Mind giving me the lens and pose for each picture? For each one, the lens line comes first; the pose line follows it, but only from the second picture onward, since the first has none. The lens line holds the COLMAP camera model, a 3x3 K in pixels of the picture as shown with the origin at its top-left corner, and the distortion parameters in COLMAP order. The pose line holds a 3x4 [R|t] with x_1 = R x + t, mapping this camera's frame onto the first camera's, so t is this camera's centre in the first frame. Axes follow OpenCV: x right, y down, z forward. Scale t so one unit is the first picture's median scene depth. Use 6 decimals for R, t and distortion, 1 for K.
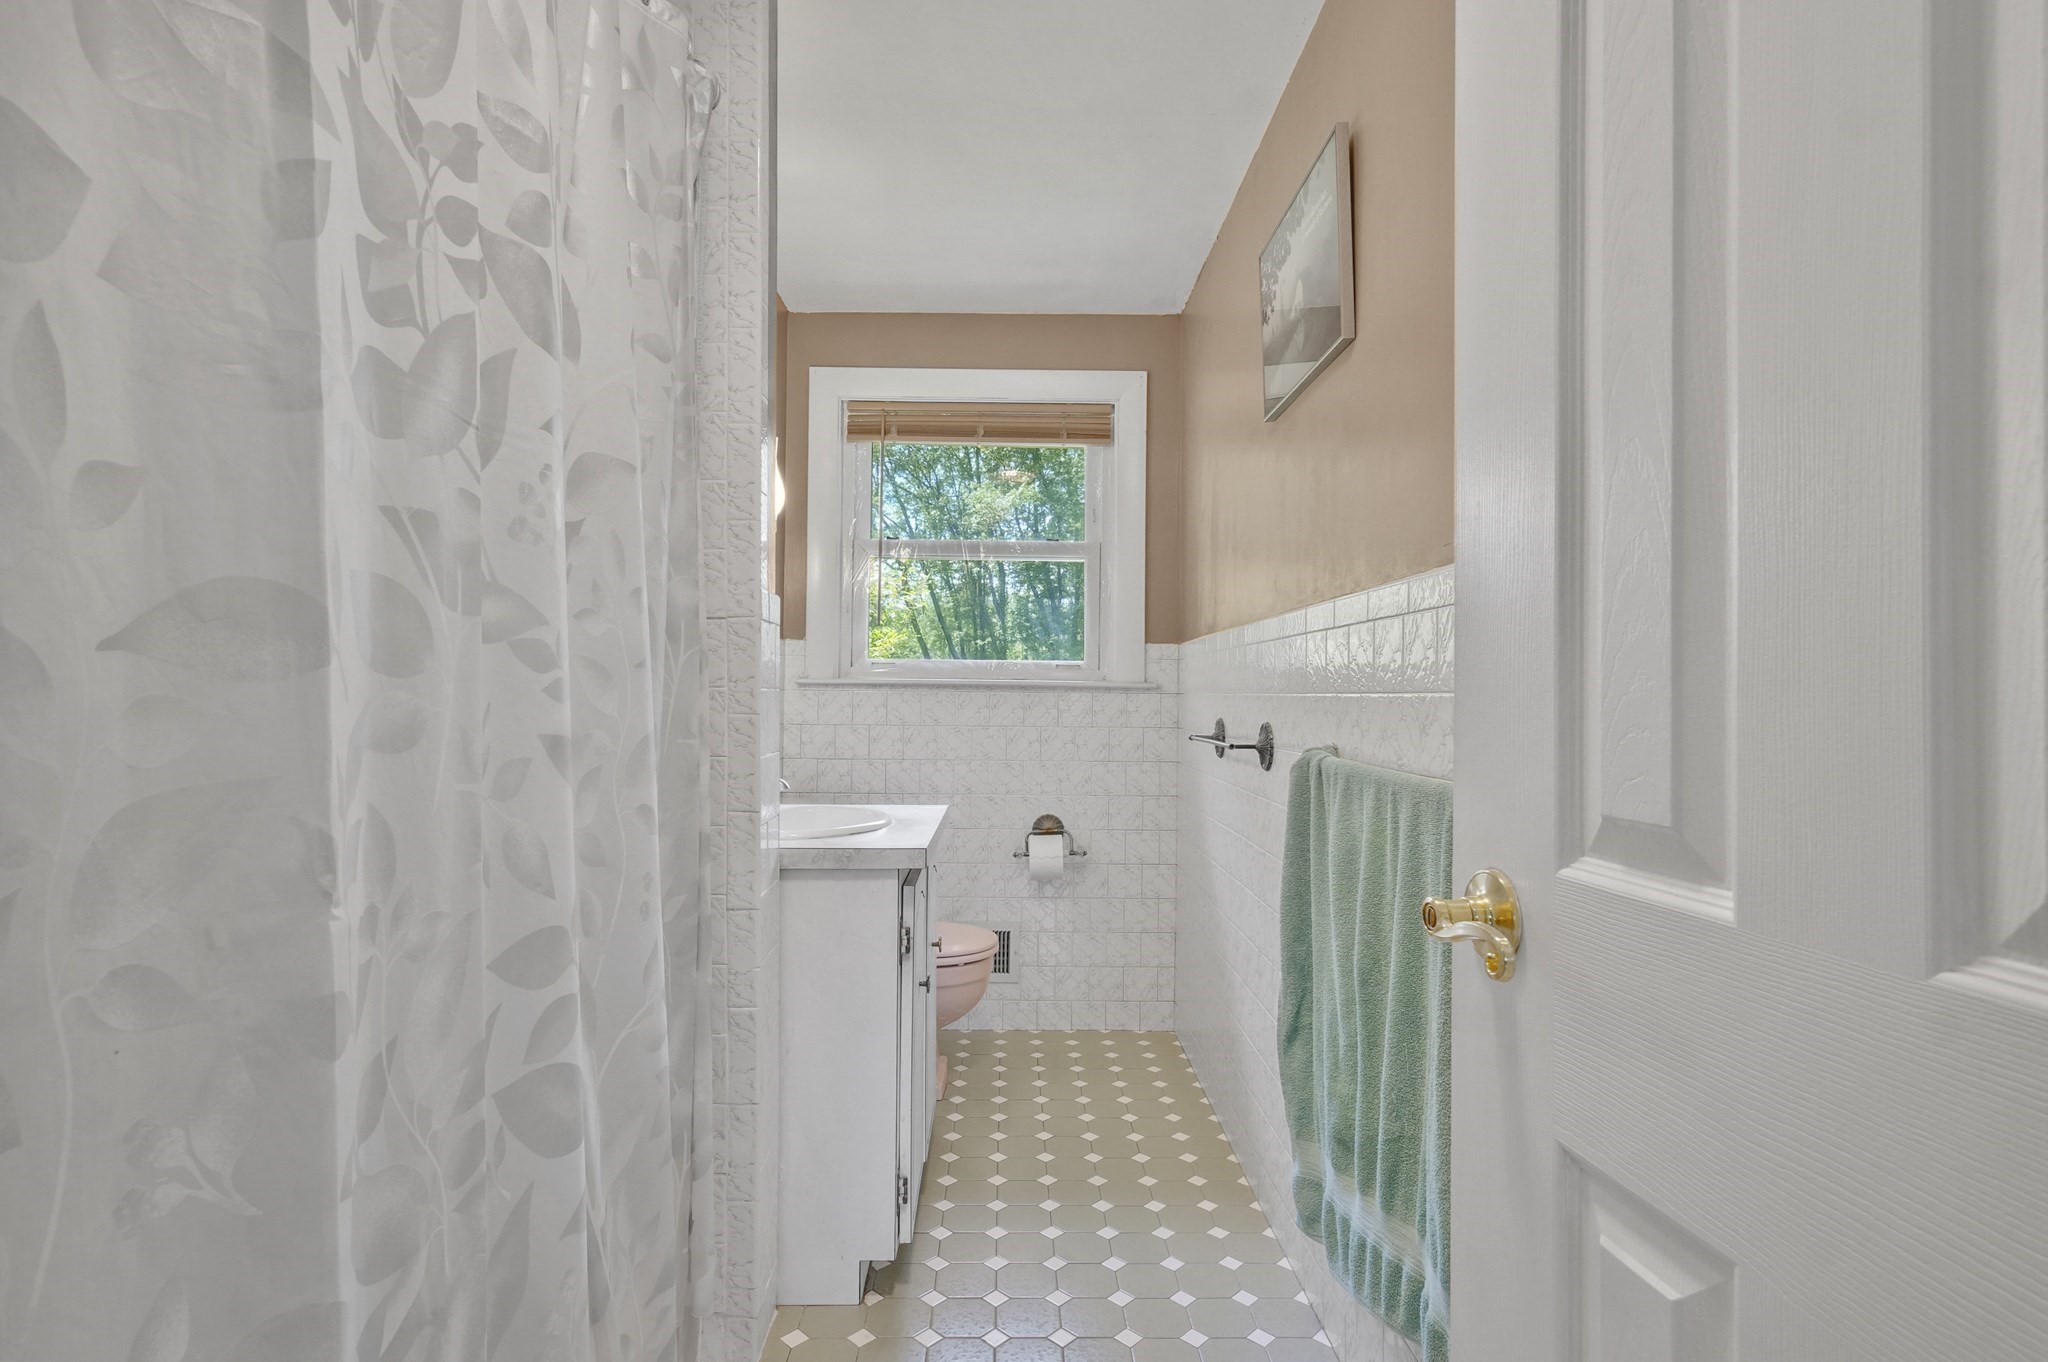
lens RADIAL K [[1017.0, 0, 1021.9], [0, 1017.0, 689.7], [0, 0, 1]] dist [-0.005244, 0.010801]
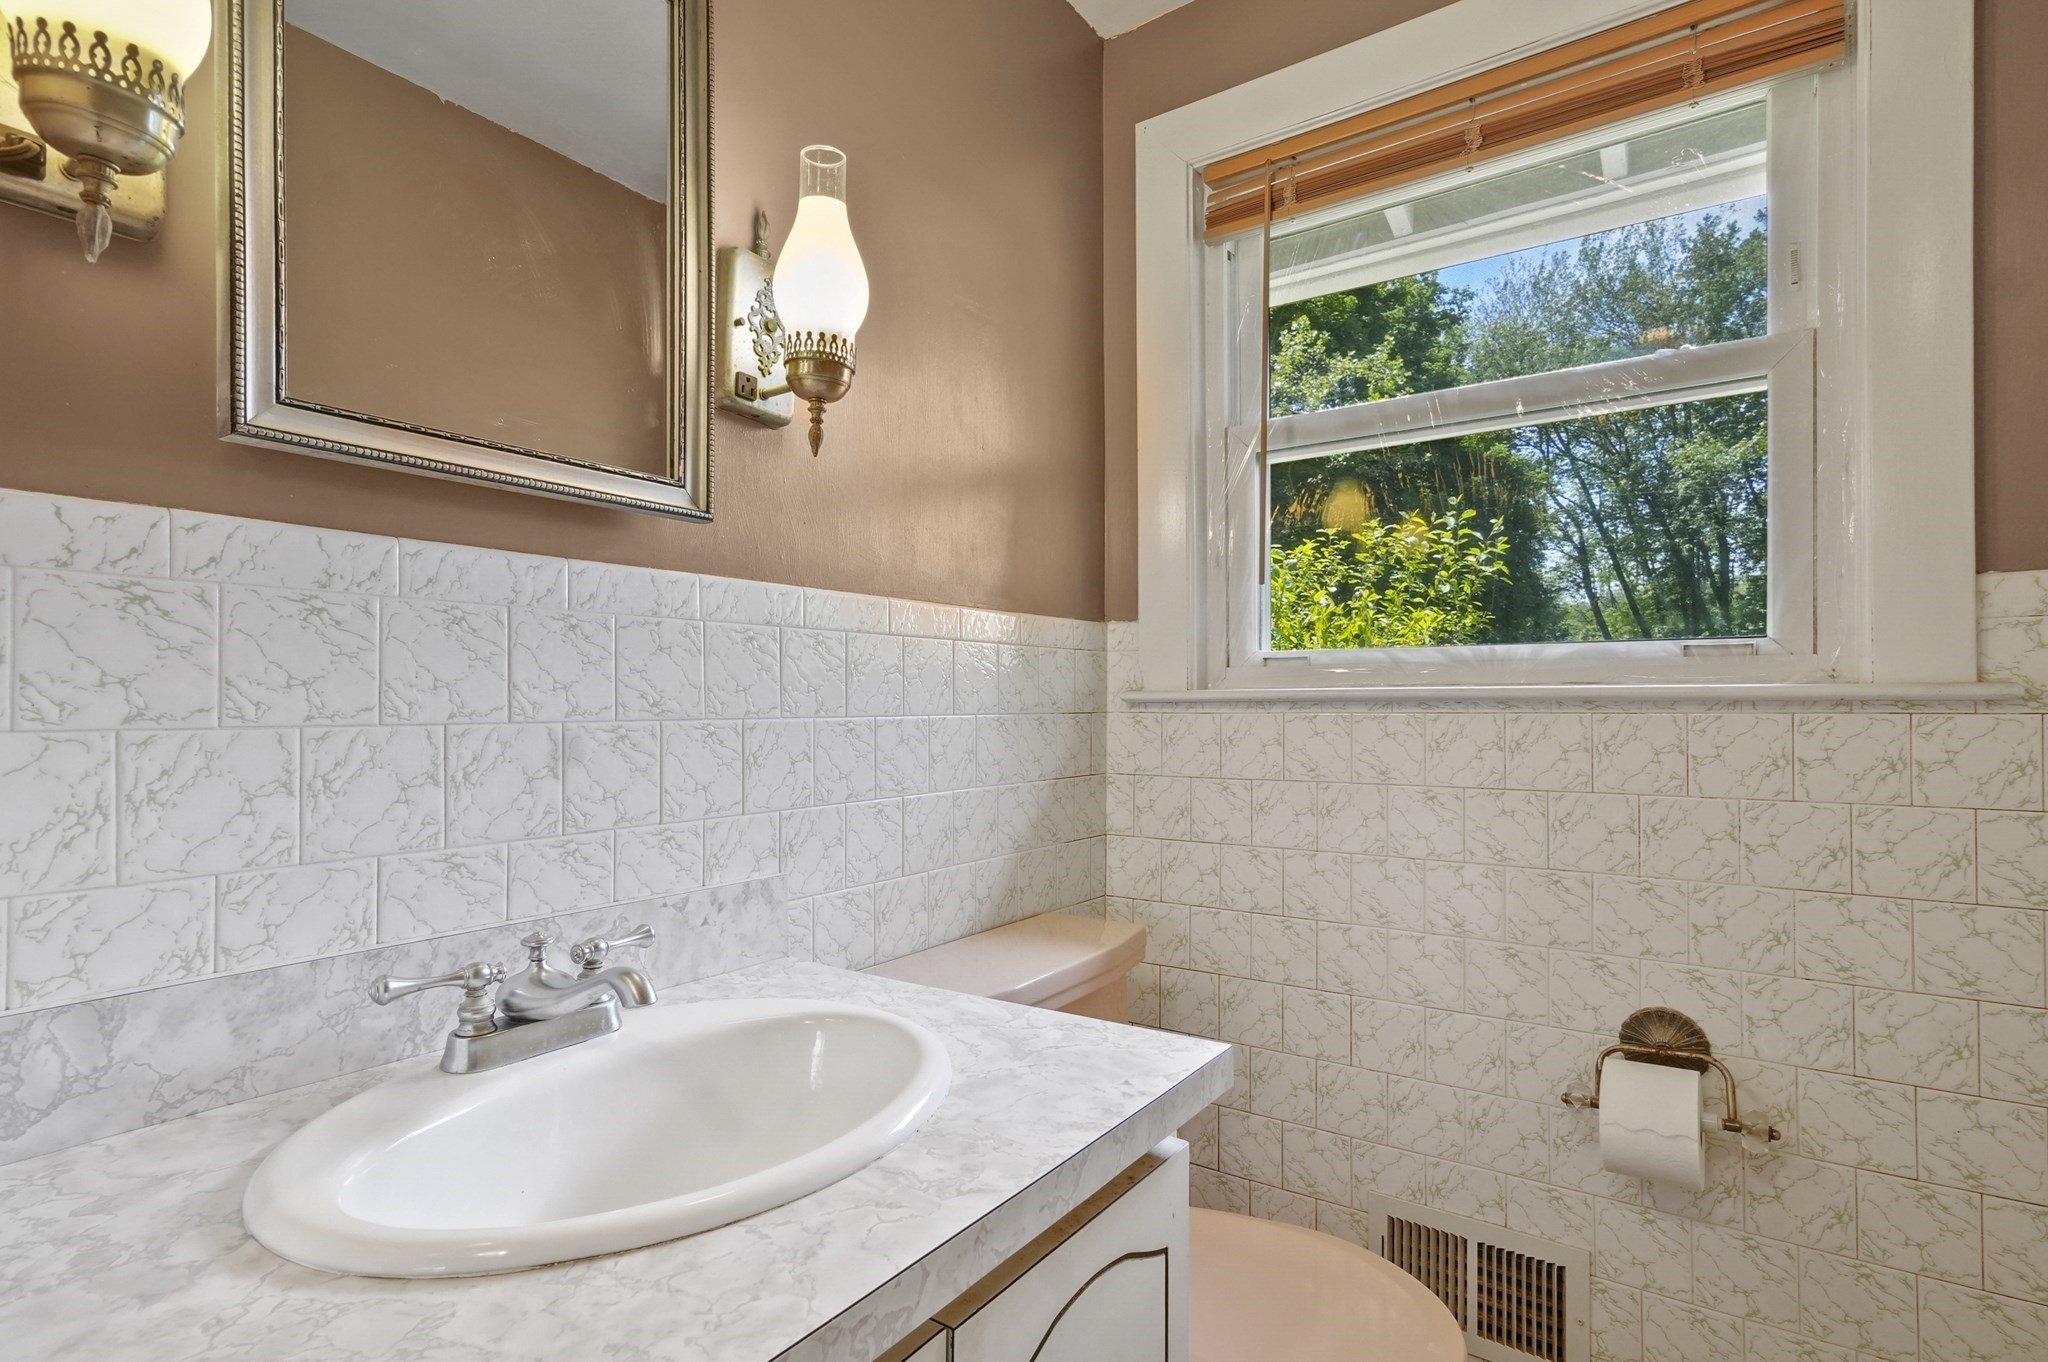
lens RADIAL K [[1017.0, 0, 1032.1], [0, 1017.0, 701.1], [0, 0, 1]] dist [-0.005244, 0.010801]
pose [[0.809171, -0.015693, -0.587364, 0.062817], [0.014731, 0.999871, -0.006420, -0.003161], [0.587389, -0.003458, 0.809298, 0.516393]]
